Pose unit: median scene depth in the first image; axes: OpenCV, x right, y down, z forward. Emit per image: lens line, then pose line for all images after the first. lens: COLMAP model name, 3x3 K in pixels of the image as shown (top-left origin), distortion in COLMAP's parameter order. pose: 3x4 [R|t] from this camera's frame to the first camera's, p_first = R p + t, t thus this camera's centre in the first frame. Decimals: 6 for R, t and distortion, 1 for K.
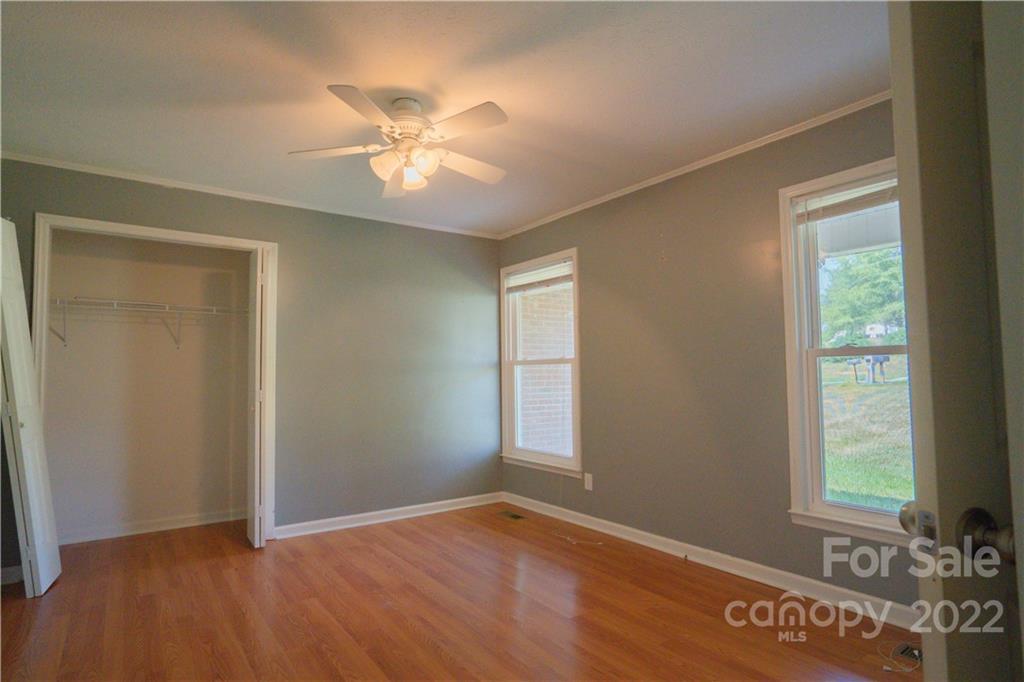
lens RADIAL K [[541.6, 0, 502.8], [0, 541.6, 345.8], [0, 0, 1]] dist [-0.054713, 0.036886]
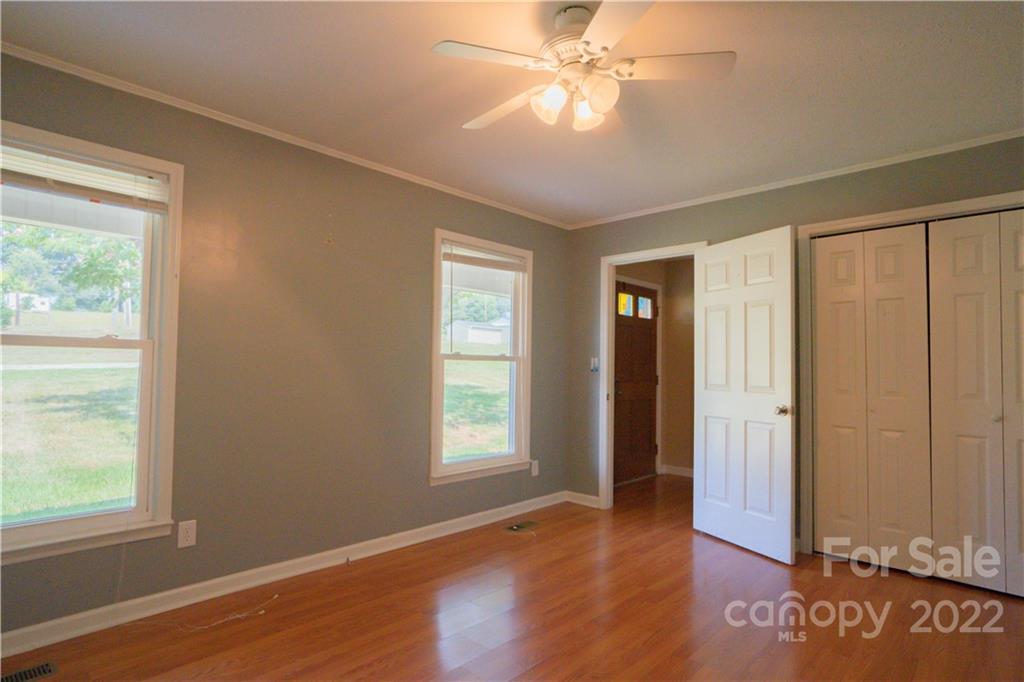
lens RADIAL K [[552.6, 0, 500.5], [0, 552.6, 346.2], [0, 0, 1]] dist [-0.055582, 0.039399]
pose [[-0.198242, 0.047576, 0.978998, -0.533489], [-0.063484, 0.996101, -0.061263, 0.041005], [-0.978095, -0.074296, -0.194449, 0.729525]]
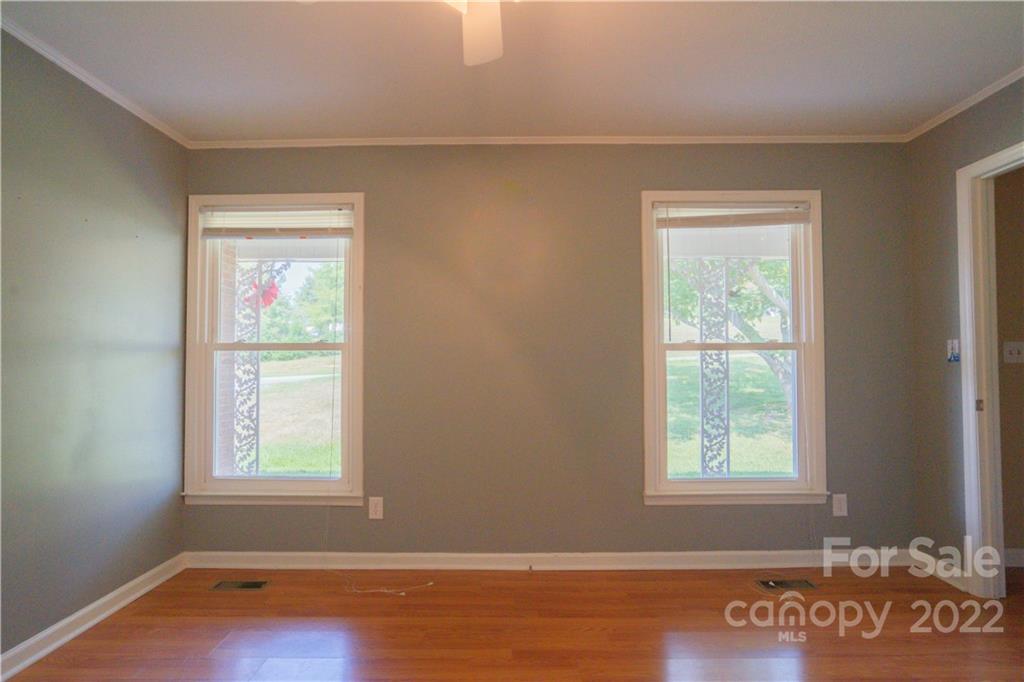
lens RADIAL K [[541.6, 0, 502.8], [0, 541.6, 345.8], [0, 0, 1]] dist [-0.054713, 0.036886]
pose [[0.586935, 0.034310, 0.808907, -0.331618], [-0.045870, 0.998906, -0.009087, 0.023413], [-0.808334, -0.031771, 0.587867, 0.398109]]
